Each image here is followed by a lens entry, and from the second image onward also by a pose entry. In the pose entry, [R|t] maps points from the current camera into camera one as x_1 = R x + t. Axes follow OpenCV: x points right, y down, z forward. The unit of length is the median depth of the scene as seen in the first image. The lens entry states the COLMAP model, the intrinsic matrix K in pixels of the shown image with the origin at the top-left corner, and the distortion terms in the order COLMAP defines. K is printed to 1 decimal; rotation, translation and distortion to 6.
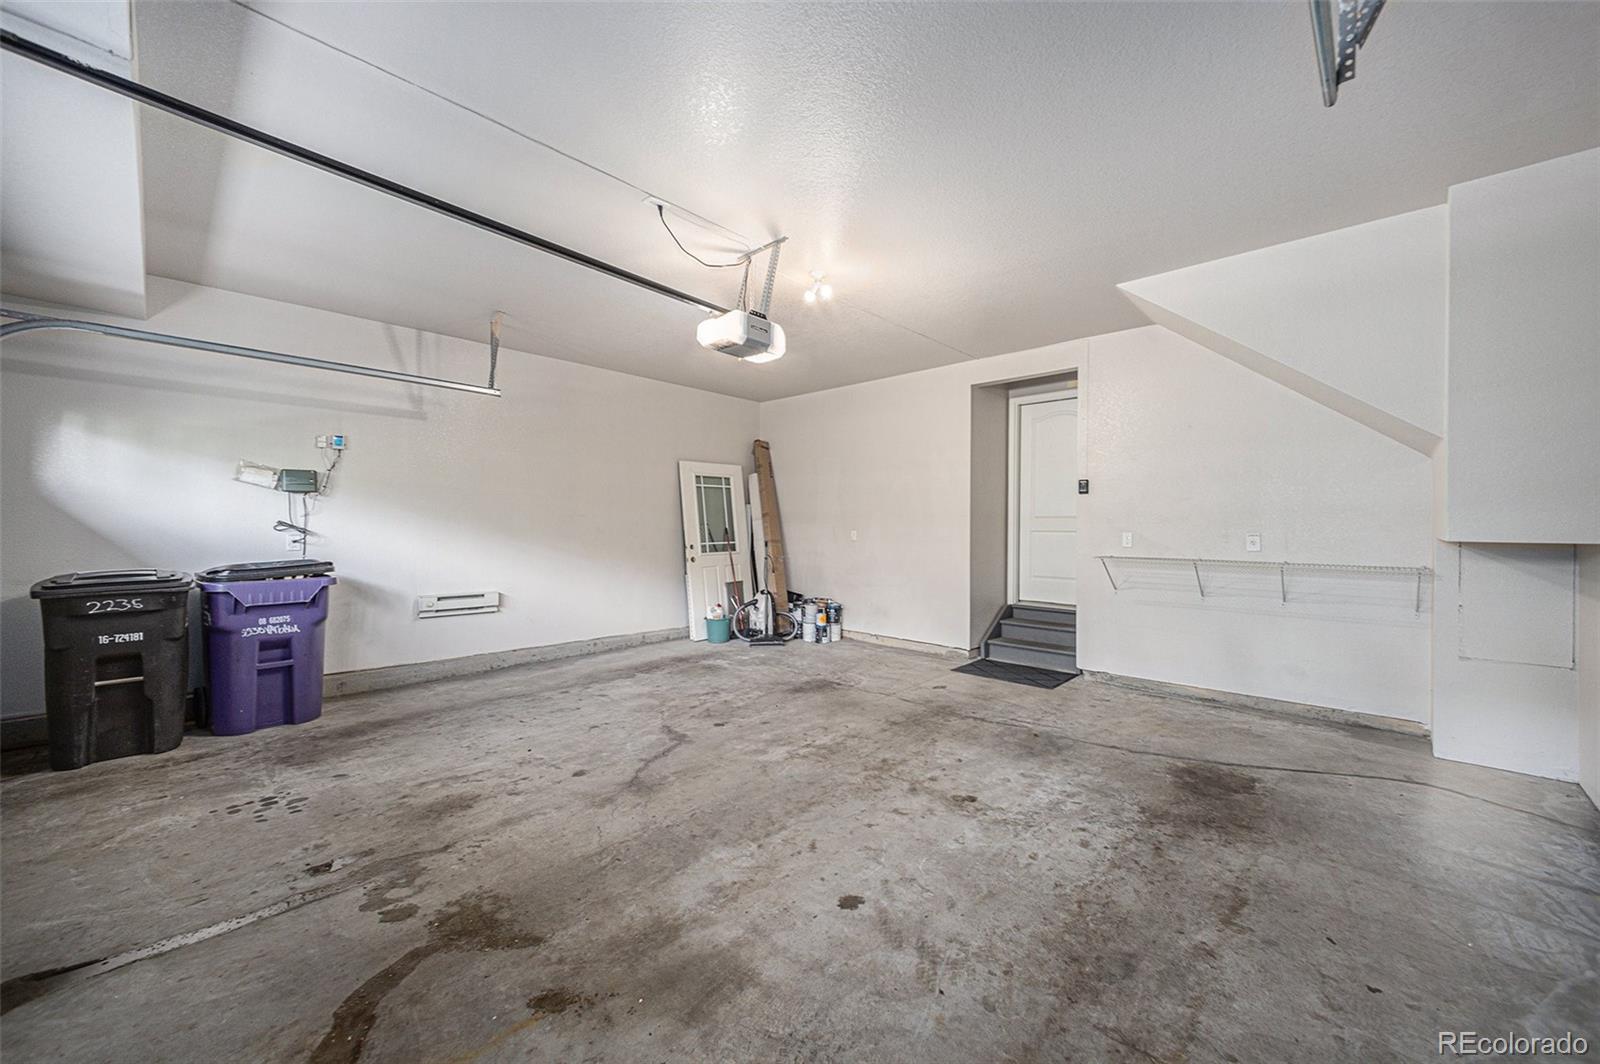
lens RADIAL K [[624.5, 0, 807.3], [0, 624.5, 532.9], [0, 0, 1]] dist [0.000788, 0.000959]
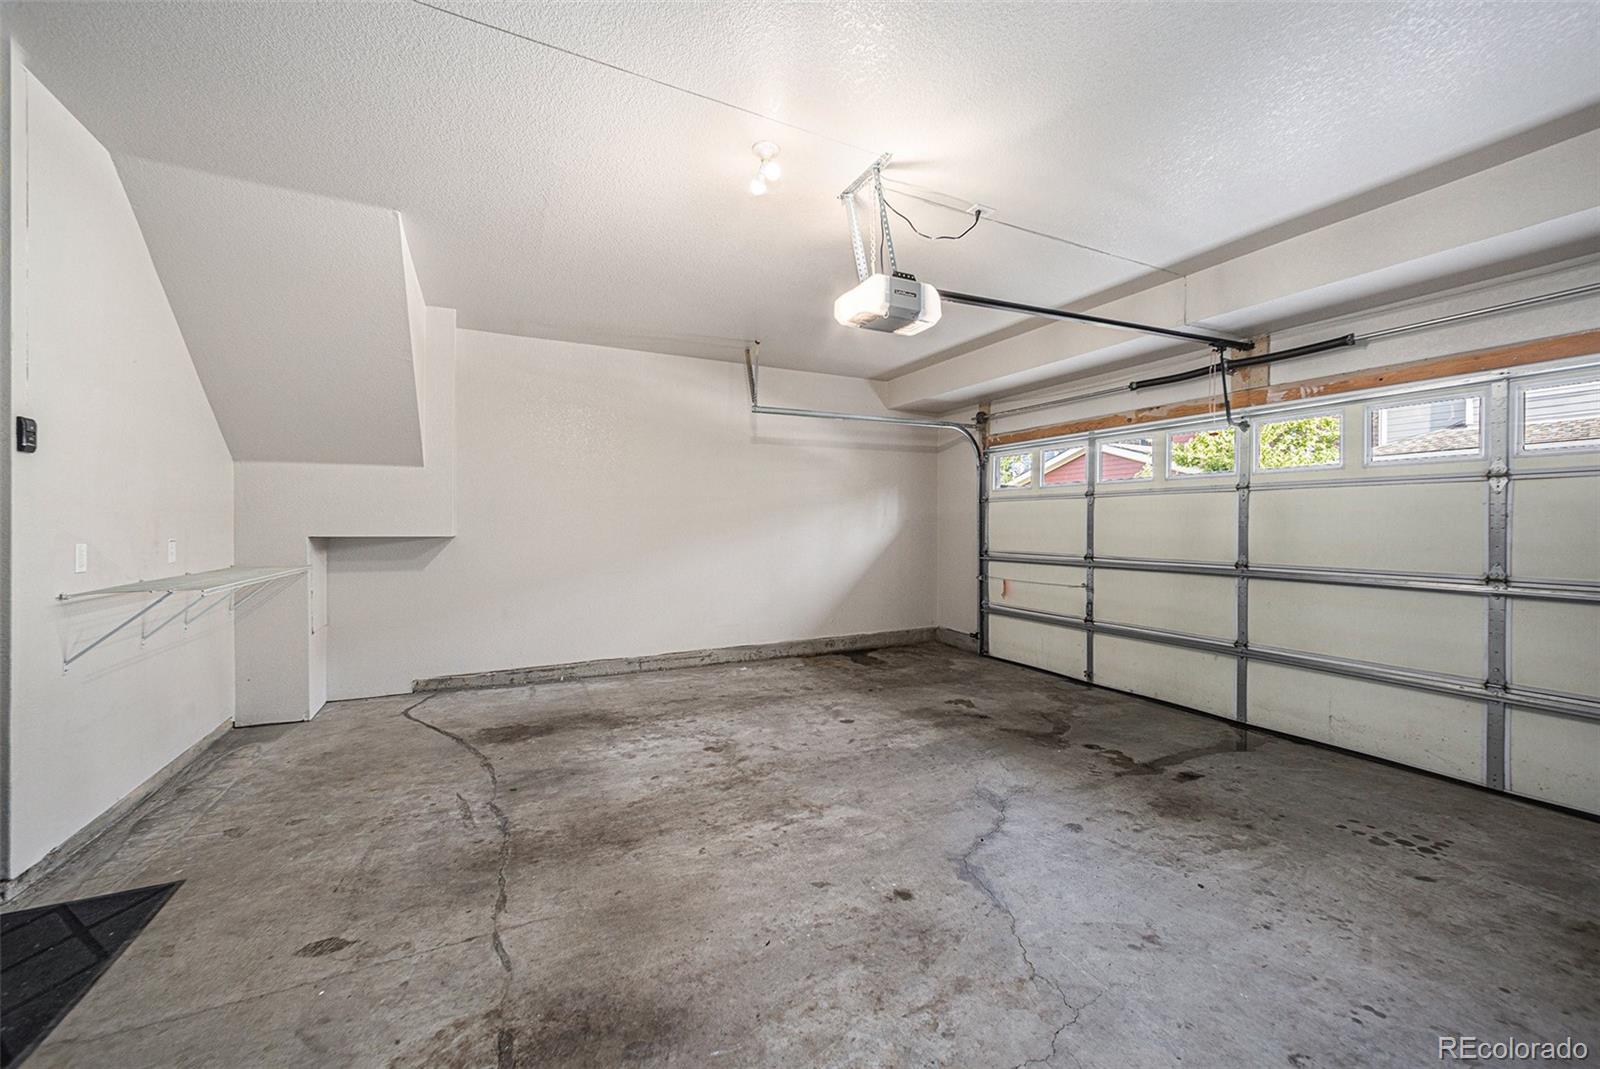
lens RADIAL K [[624.5, 0, 805.2], [0, 624.5, 528.6], [0, 0, 1]] dist [0.000788, 0.000959]
pose [[-0.944284, -0.008844, 0.329012, -0.305453], [-0.002738, 0.999815, 0.019017, -0.035460], [-0.329119, 0.017057, -0.944134, 1.977320]]
